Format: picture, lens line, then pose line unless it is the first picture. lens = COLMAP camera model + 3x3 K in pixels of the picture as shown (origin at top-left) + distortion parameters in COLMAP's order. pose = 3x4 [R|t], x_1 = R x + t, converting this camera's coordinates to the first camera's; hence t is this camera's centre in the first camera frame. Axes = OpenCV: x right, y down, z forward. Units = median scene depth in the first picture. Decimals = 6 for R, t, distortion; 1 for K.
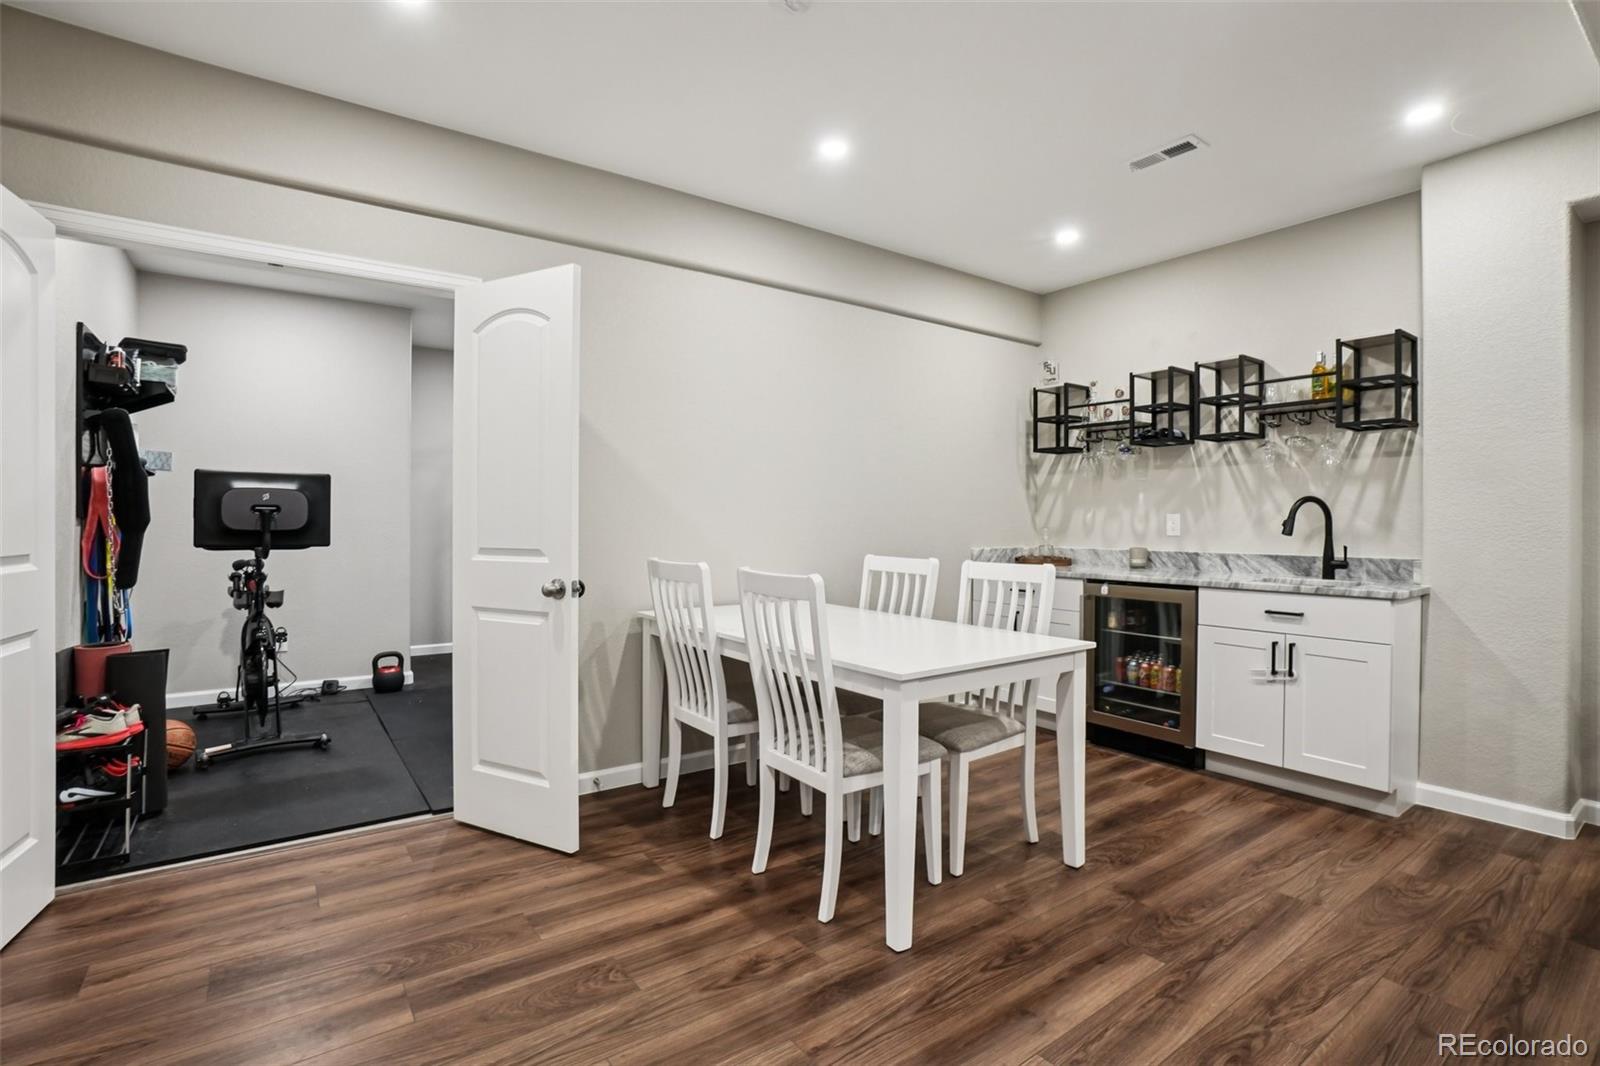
lens RADIAL K [[752.0, 0, 801.5], [0, 752.0, 528.1], [0, 0, 1]] dist [-0.045711, 0.000358]
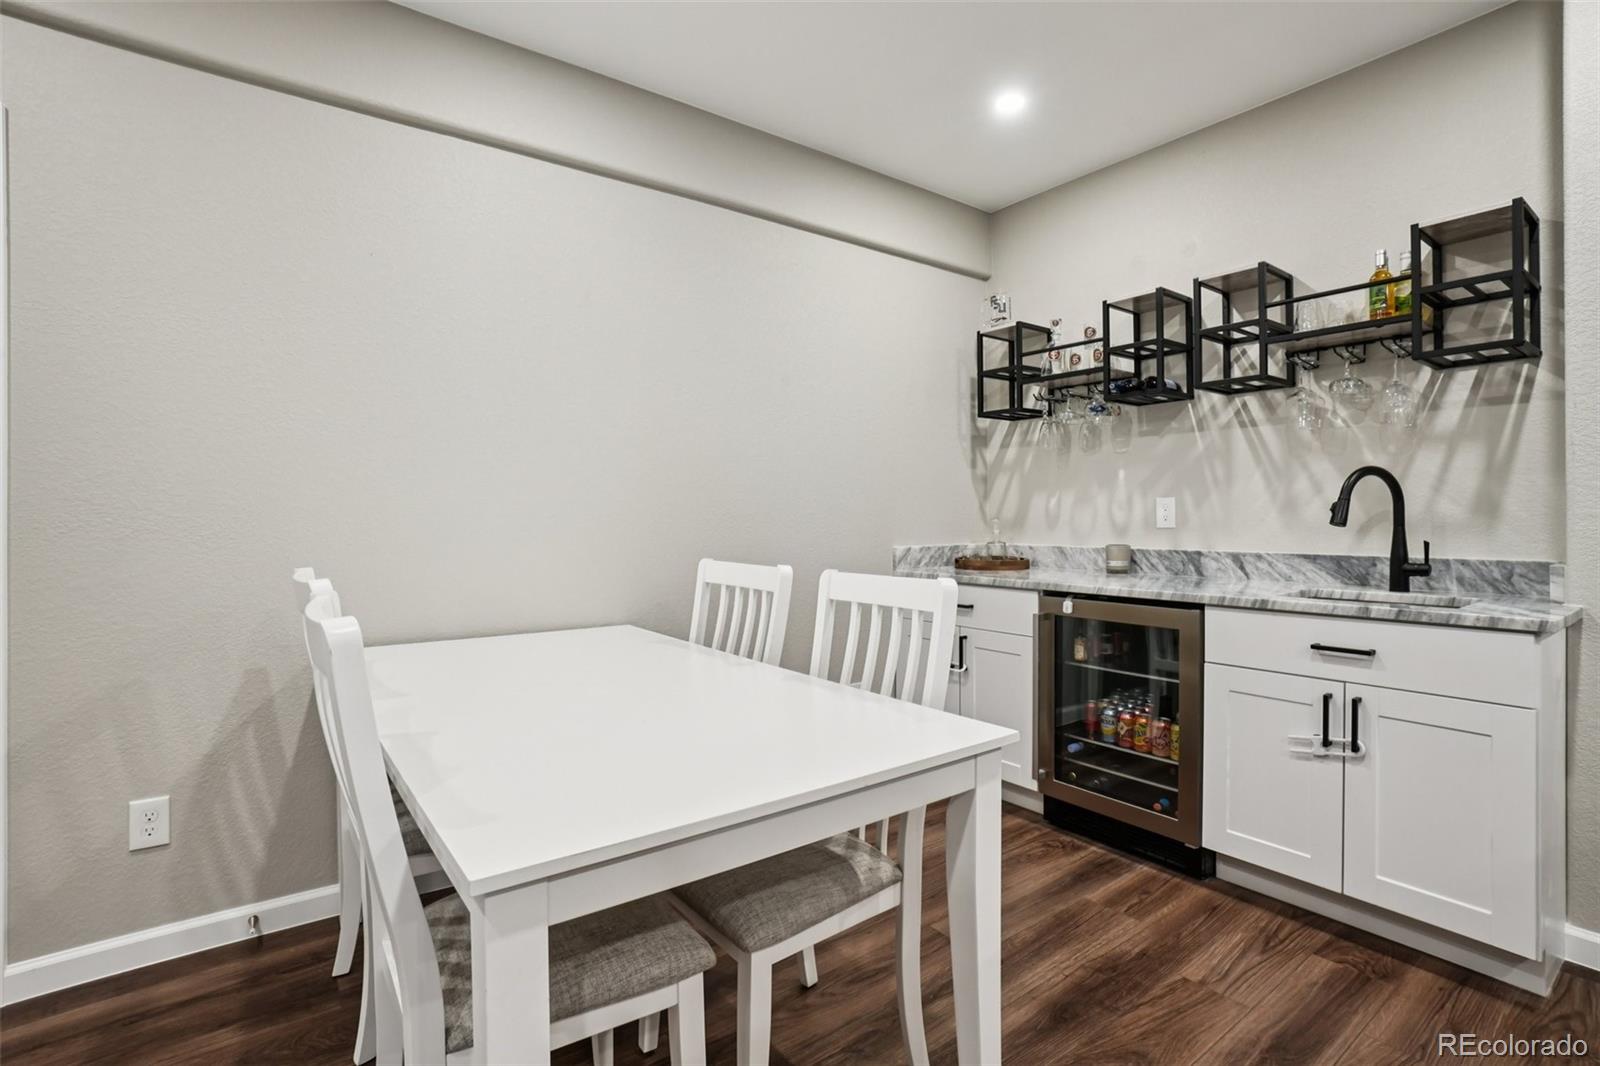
lens RADIAL K [[750.0, 0, 808.7], [0, 750.0, 515.3], [0, 0, 1]] dist [-0.052843, 0.014410]
pose [[0.999881, -0.005312, 0.014455, 0.163396], [0.005472, 0.999924, -0.011014, 0.004804], [-0.014395, 0.011091, 0.999835, 0.325905]]
